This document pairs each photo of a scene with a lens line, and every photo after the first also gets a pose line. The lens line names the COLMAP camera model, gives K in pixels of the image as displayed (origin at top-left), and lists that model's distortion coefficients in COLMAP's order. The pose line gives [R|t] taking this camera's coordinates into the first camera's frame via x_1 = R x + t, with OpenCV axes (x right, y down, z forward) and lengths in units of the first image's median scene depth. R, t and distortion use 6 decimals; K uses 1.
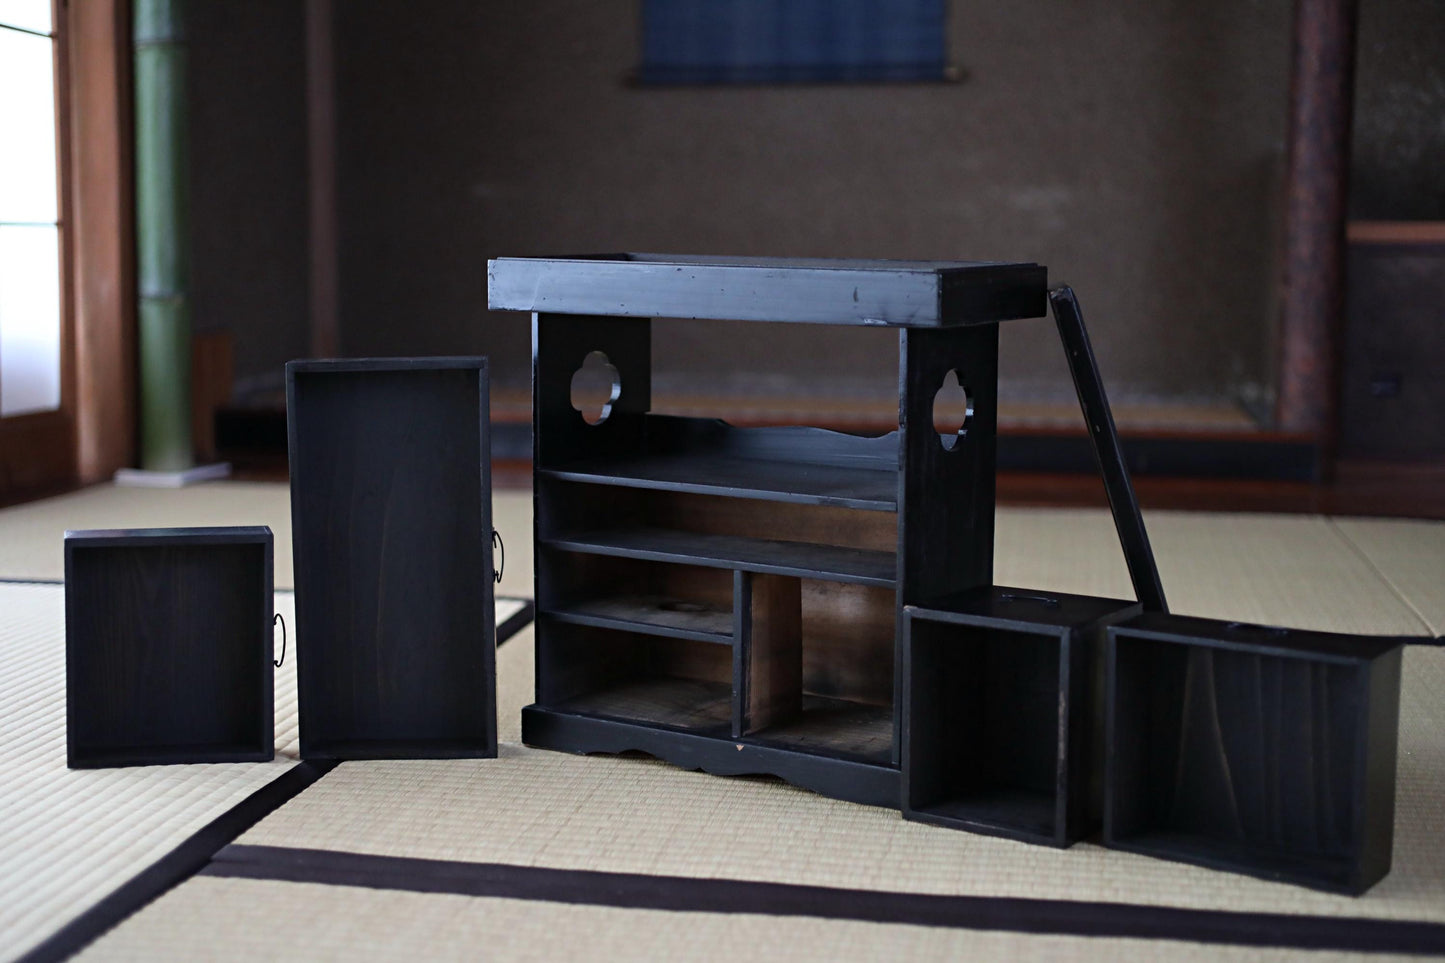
lens RADIAL K [[2050.8, 0, 722.5], [0, 2050.8, 481.5], [0, 0, 1]] dist [-0.016143, 0.070142]
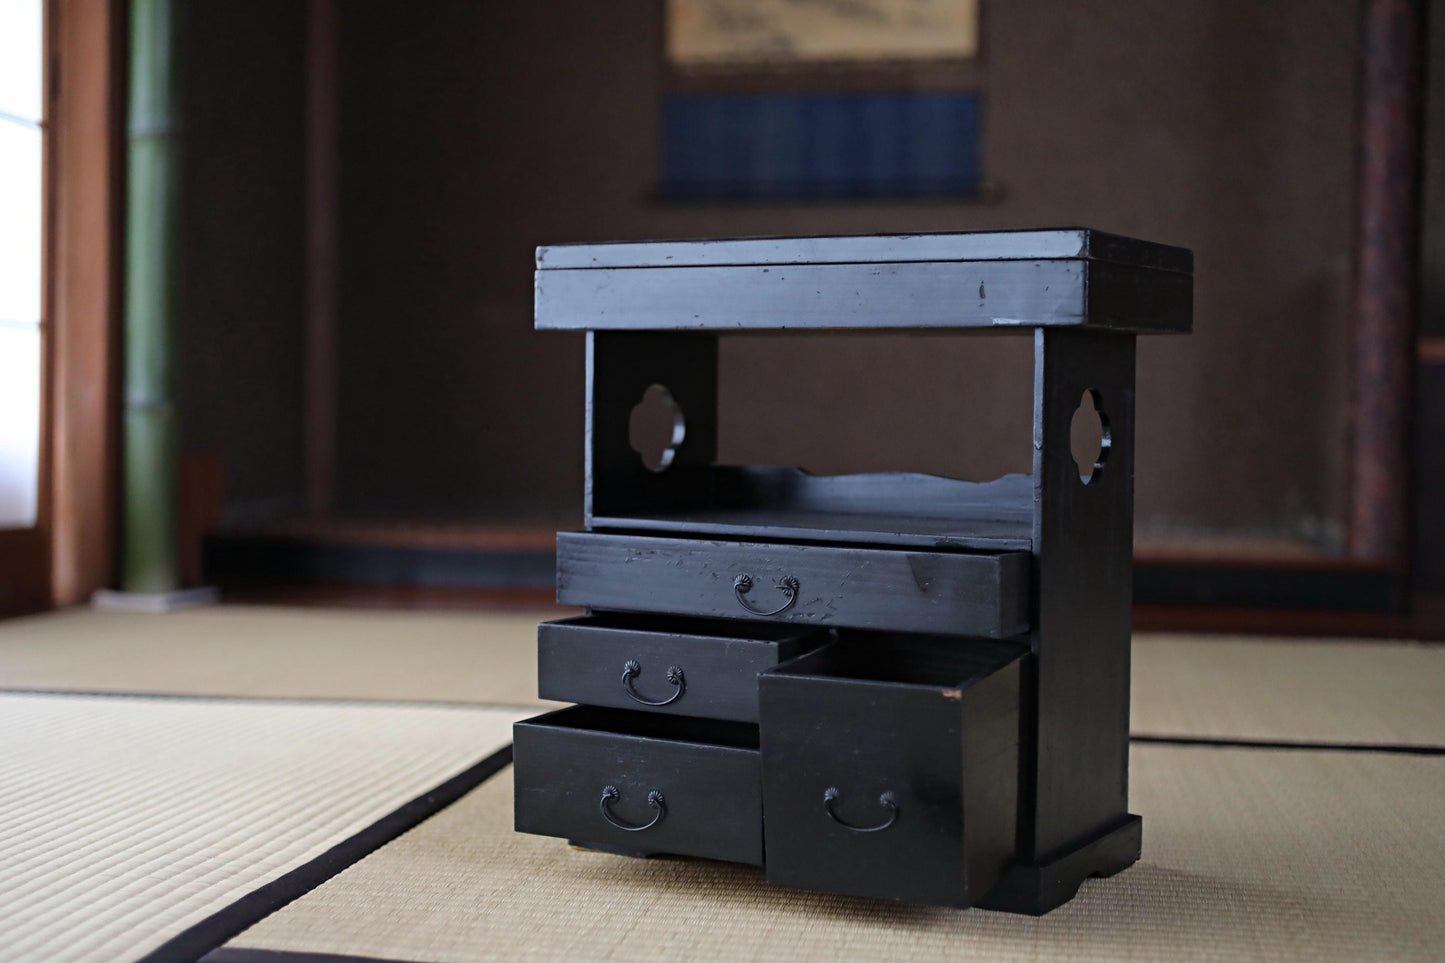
lens RADIAL K [[2058.3, 0, 722.5], [0, 2058.3, 481.5], [0, 0, 1]] dist [-0.012033, 0.057381]
pose [[0.999969, 0.004197, 0.006727, -0.047504], [-0.003562, 0.995768, -0.091835, 0.065932], [-0.007084, 0.091808, 0.995752, 0.171311]]
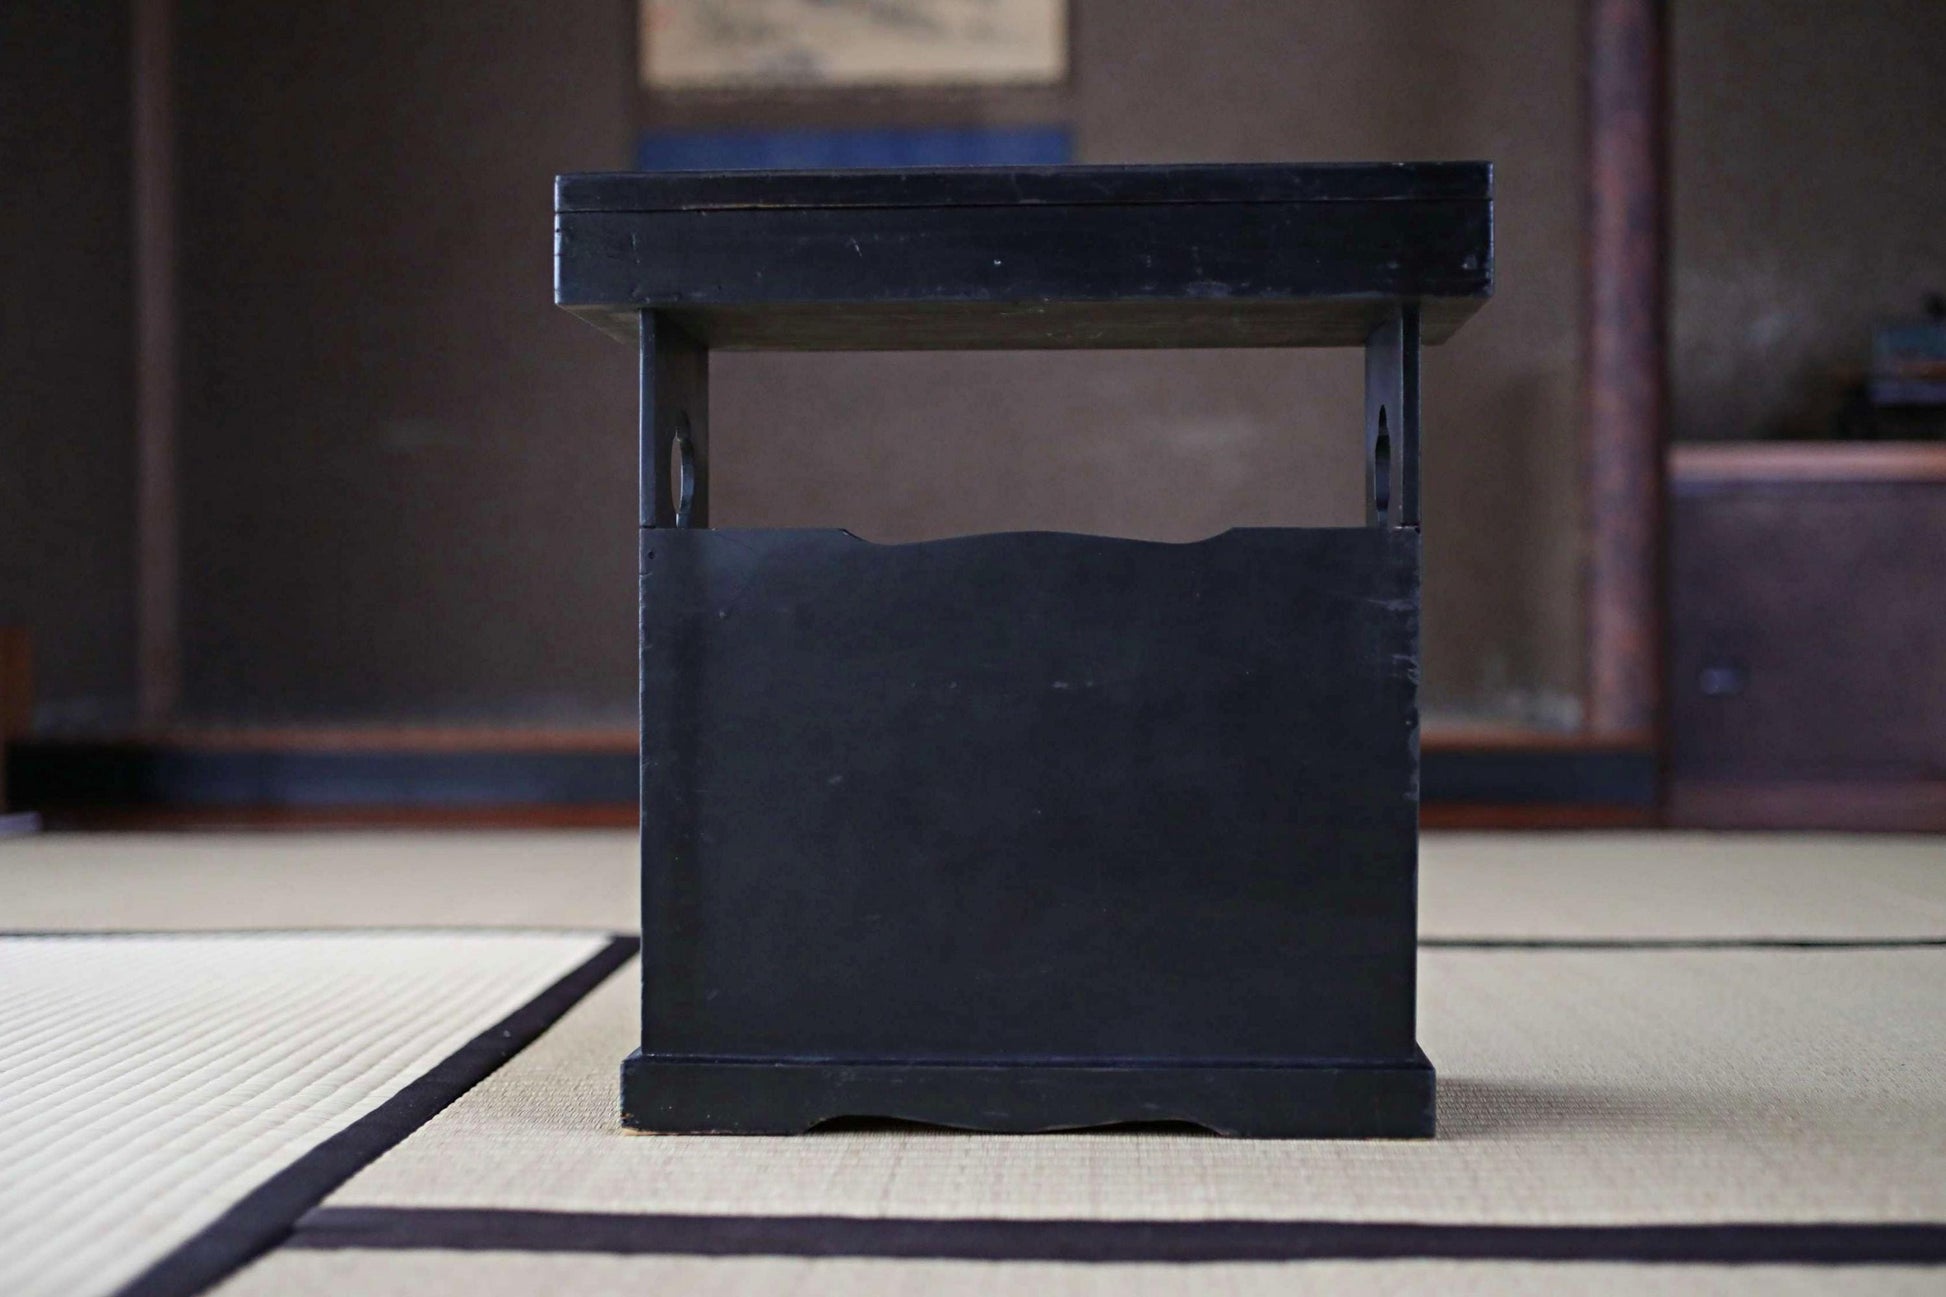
lens RADIAL K [[2782.2, 0, 973.0], [0, 2782.2, 648.5], [0, 0, 1]] dist [-0.013305, 0.002477]
pose [[0.990716, -0.012946, 0.135331, -0.160566], [0.028499, 0.993114, -0.113629, 0.114527], [-0.132928, 0.116431, 0.984263, 0.221670]]
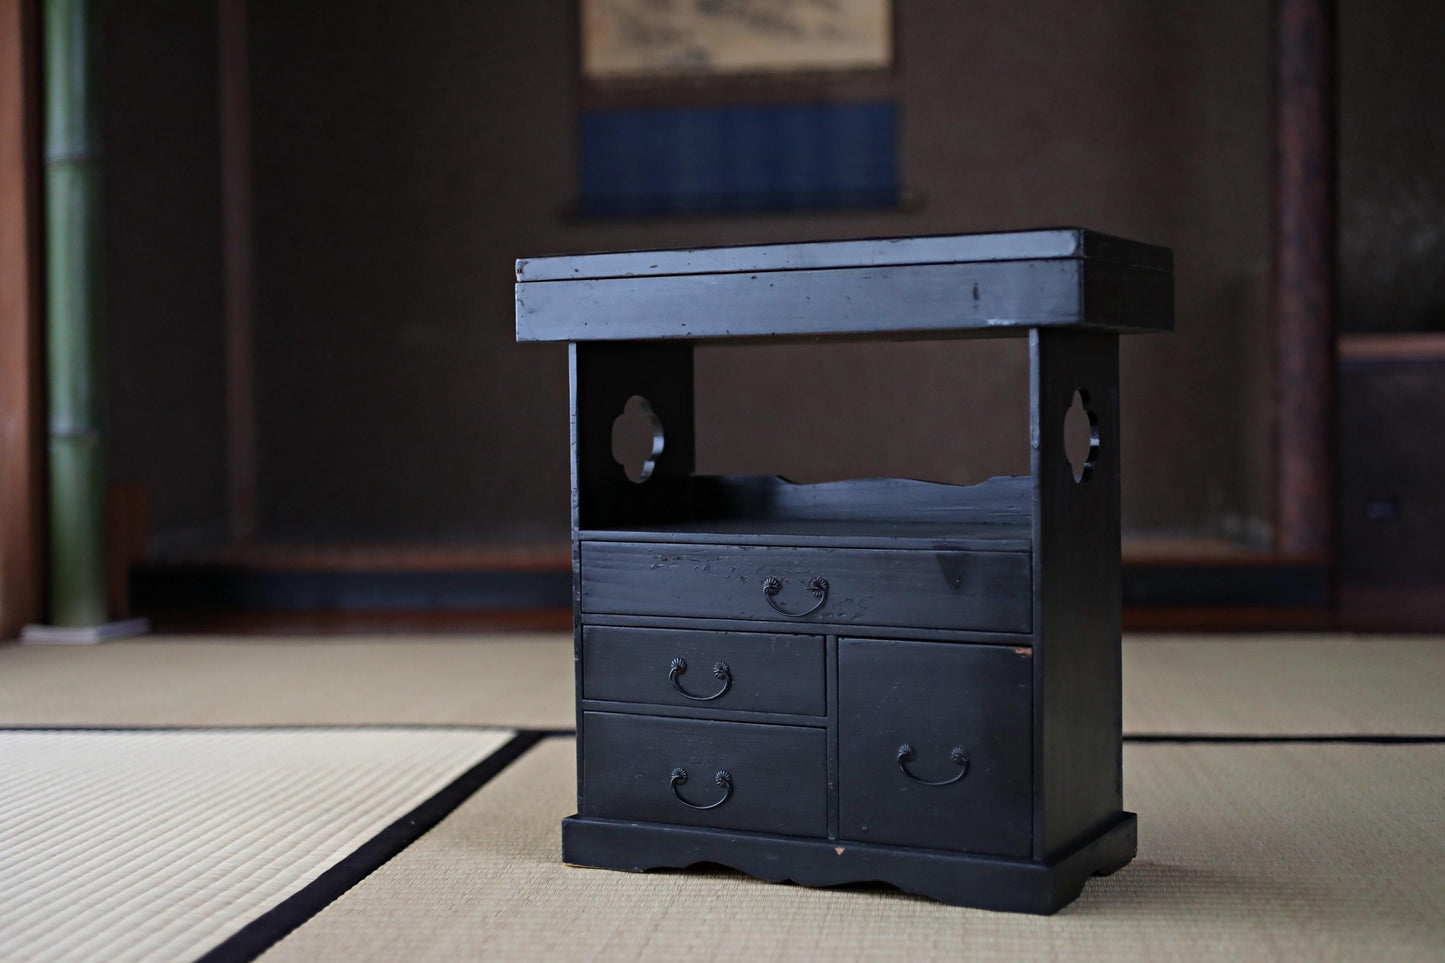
lens RADIAL K [[2058.3, 0, 722.5], [0, 2058.3, 481.5], [0, 0, 1]] dist [-0.012033, 0.057381]
pose [[0.998085, -0.022675, 0.057551, -0.090185], [0.028327, 0.994647, -0.099373, 0.068336], [-0.054990, 0.100813, 0.993385, 0.178776]]
